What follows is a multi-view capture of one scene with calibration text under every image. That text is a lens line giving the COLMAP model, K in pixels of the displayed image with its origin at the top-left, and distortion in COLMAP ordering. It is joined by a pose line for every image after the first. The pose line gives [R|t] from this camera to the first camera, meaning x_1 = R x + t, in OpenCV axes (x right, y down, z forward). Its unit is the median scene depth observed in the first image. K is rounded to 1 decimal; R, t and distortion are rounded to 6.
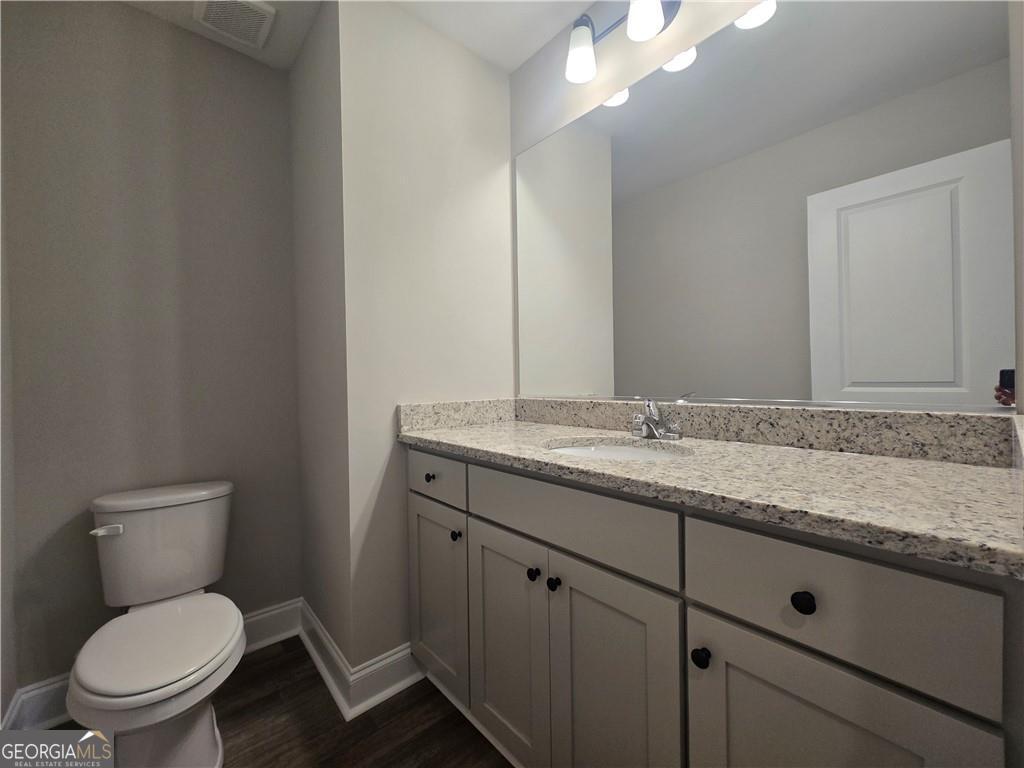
lens RADIAL K [[412.9, 0, 512.0], [0, 412.9, 384.0], [0, 0, 1]] dist [0.009996, 0.000186]
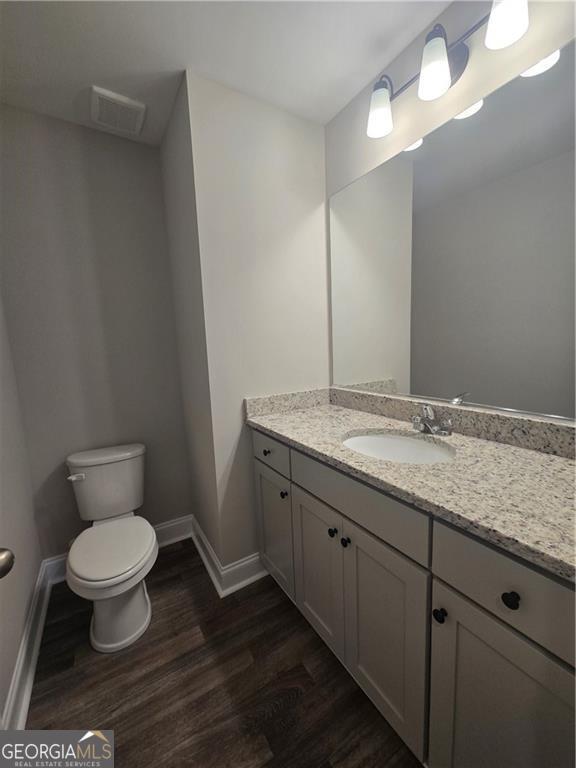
lens RADIAL K [[309.7, 0, 290.3], [0, 309.7, 384.3], [0, 0, 1]] dist [0.009996, 0.000186]
pose [[0.987135, -0.000622, -0.159886, 0.060429], [0.020955, 0.991870, 0.125519, -0.151288], [0.158509, -0.127255, 0.979123, -0.024418]]
